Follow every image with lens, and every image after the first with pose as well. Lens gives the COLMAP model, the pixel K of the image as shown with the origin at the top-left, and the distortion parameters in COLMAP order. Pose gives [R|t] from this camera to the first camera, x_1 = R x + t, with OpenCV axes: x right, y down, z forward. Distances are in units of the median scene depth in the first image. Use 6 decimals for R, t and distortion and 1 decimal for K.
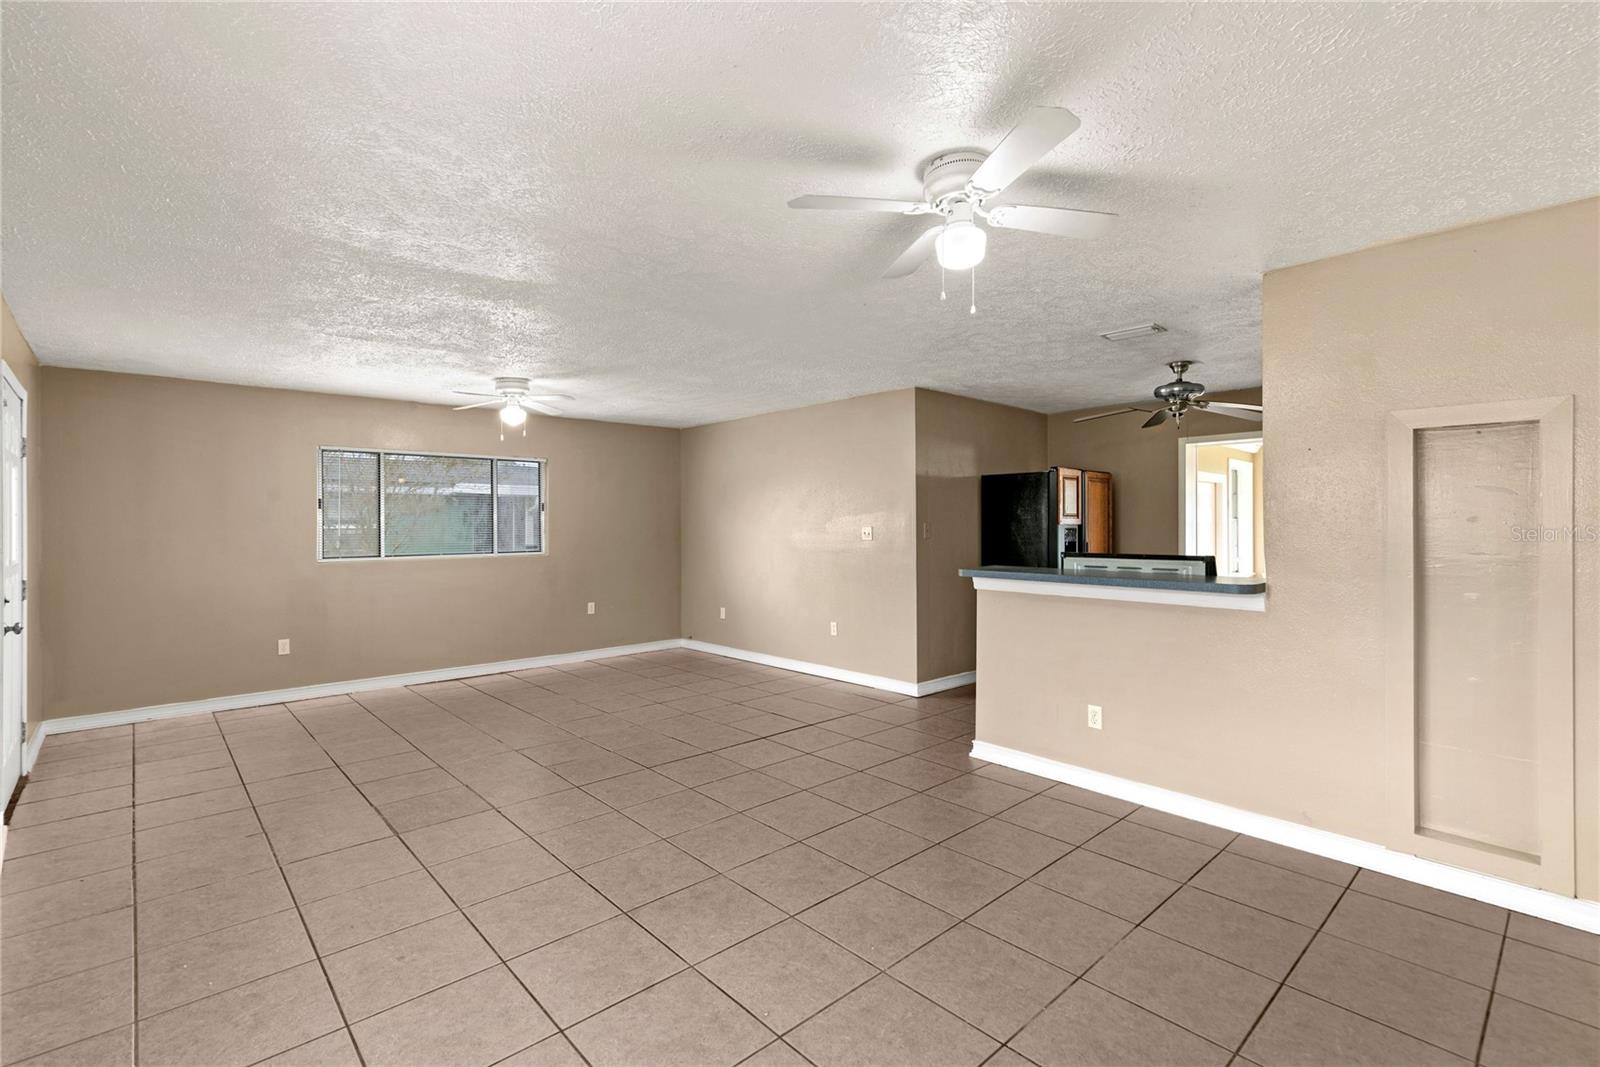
lens RADIAL K [[723.5, 0, 797.4], [0, 723.5, 530.6], [0, 0, 1]] dist [0.009122, -0.000939]
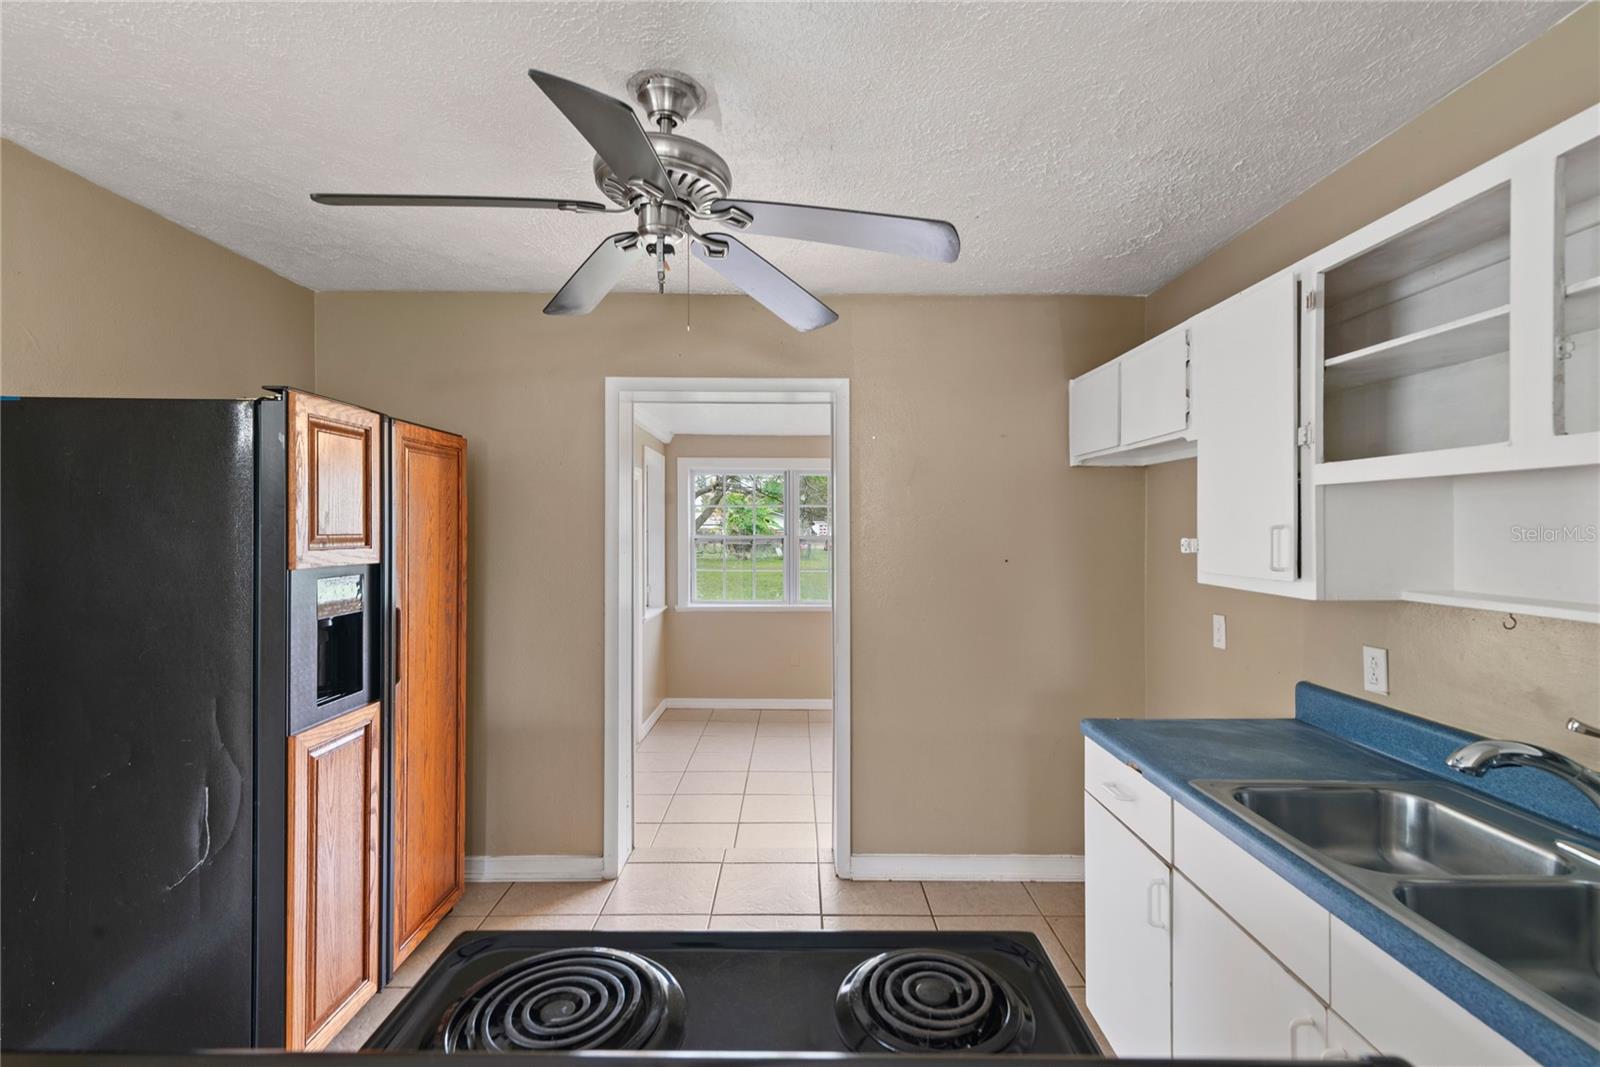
lens RADIAL K [[723.5, 0, 794.5], [0, 723.5, 527.8], [0, 0, 1]] dist [0.009122, -0.000939]
pose [[0.680497, 0.012416, 0.732646, 0.273094], [-0.004064, 0.999905, -0.013171, -0.022860], [-0.732740, 0.005986, 0.680483, 0.612296]]
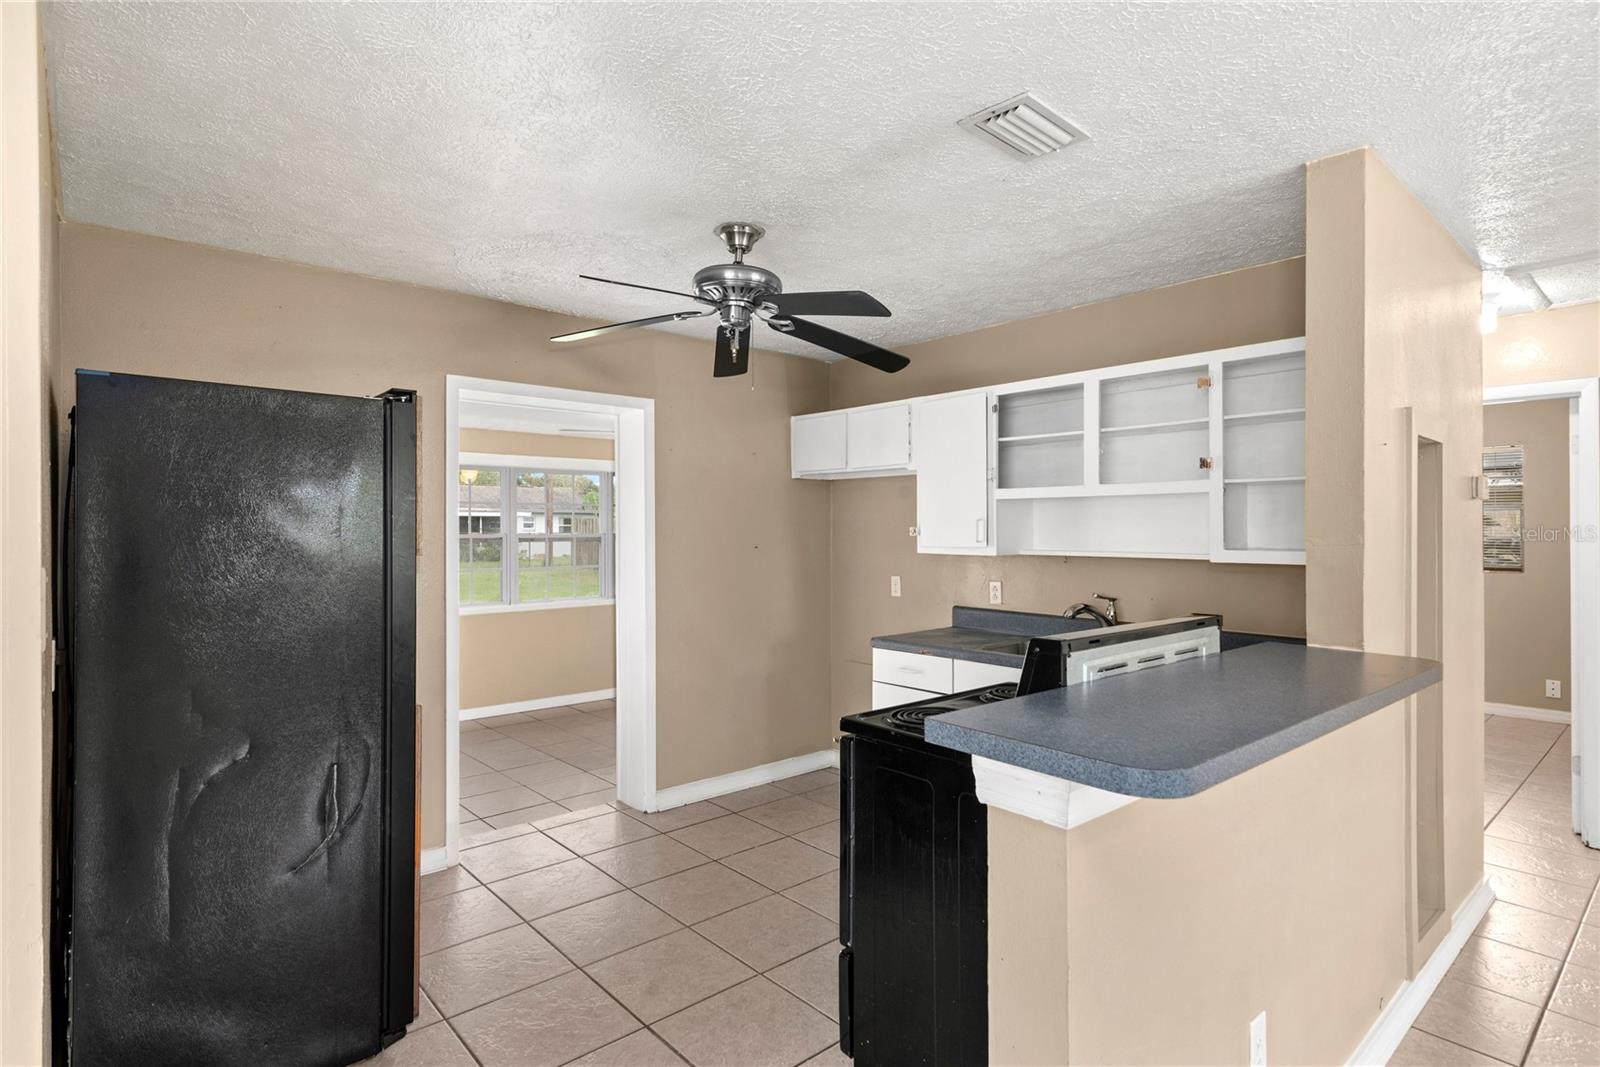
lens RADIAL K [[833.2, 0, 800.3], [0, 833.2, 528.5], [0, 0, 1]] dist [-0.001619, 0.000042]
pose [[0.022878, 0.011655, 0.999670, -0.041432], [0.011290, 0.999865, -0.011915, -0.014811], [-0.999675, 0.011559, 0.022744, 0.793460]]
